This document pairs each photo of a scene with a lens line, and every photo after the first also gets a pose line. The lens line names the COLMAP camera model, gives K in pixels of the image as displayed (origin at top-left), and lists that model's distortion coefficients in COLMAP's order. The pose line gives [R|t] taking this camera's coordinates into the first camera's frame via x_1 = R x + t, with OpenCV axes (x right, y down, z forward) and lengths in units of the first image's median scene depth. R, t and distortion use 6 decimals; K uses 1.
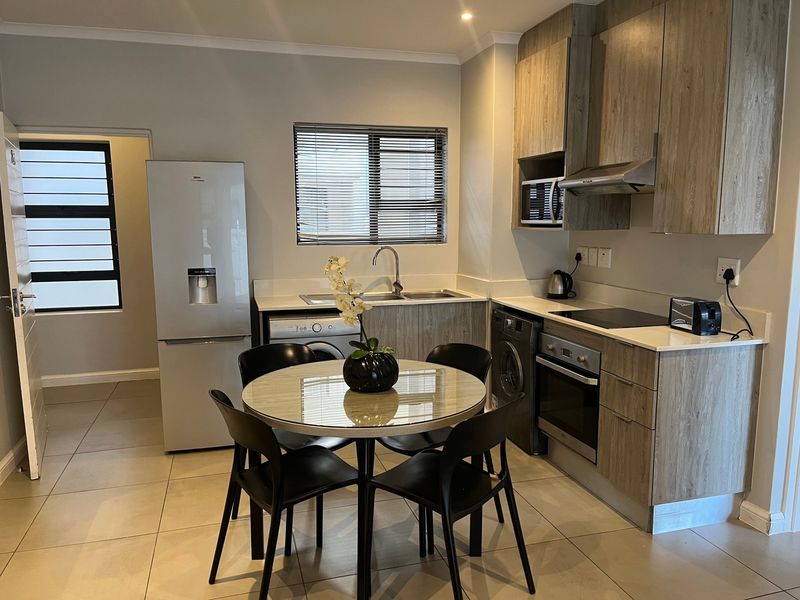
lens RADIAL K [[609.3, 0, 392.9], [0, 609.3, 302.2], [0, 0, 1]] dist [0.055269, -0.074291]
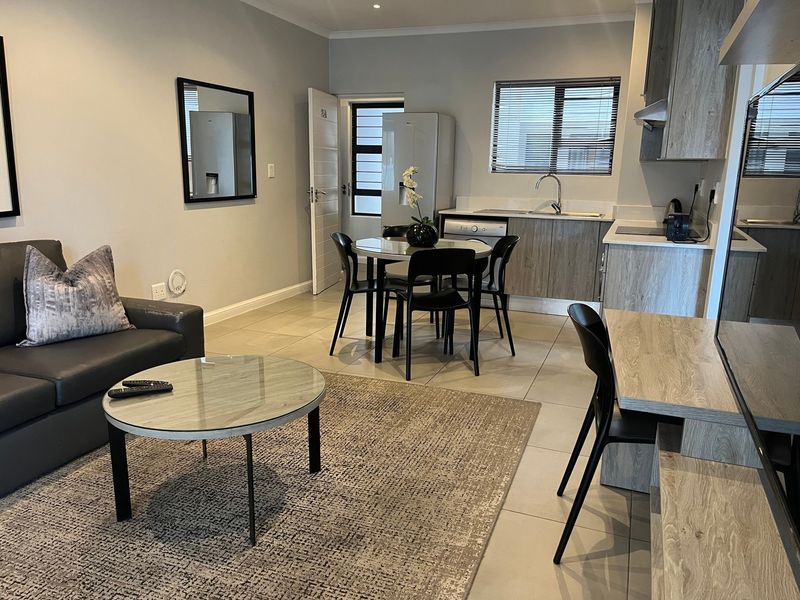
lens RADIAL K [[609.3, 0, 399.9], [0, 609.3, 298.7], [0, 0, 1]] dist [0.055269, -0.074291]
pose [[0.791437, 0.149624, -0.592655, 0.551575], [-0.108386, 0.988565, 0.104837, 0.066276], [0.601564, -0.018736, 0.798605, -0.232077]]
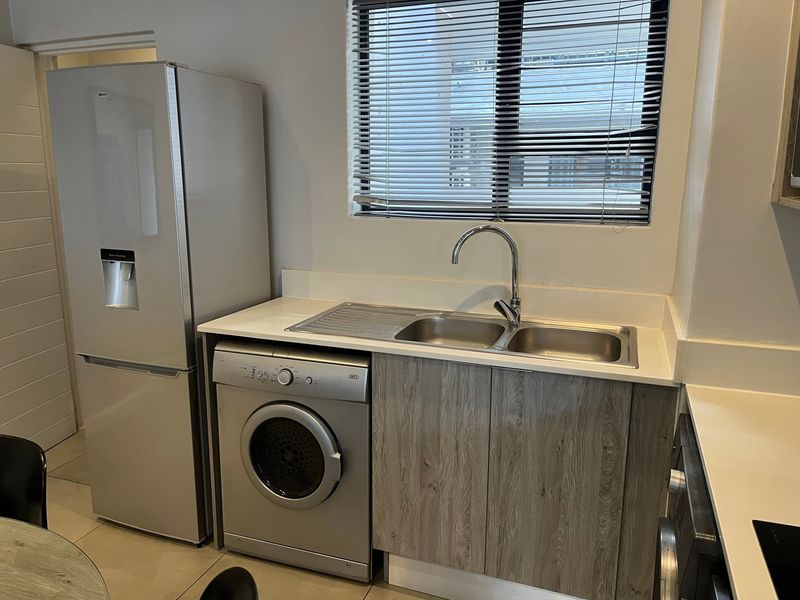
lens RADIAL K [[609.3, 0, 397.9], [0, 609.3, 303.1], [0, 0, 1]] dist [0.055269, -0.074291]
pose [[0.801295, 0.134144, -0.583037, 0.227291], [-0.089243, 0.990436, 0.105226, -0.077615], [0.591576, -0.032285, 0.805603, 0.569192]]
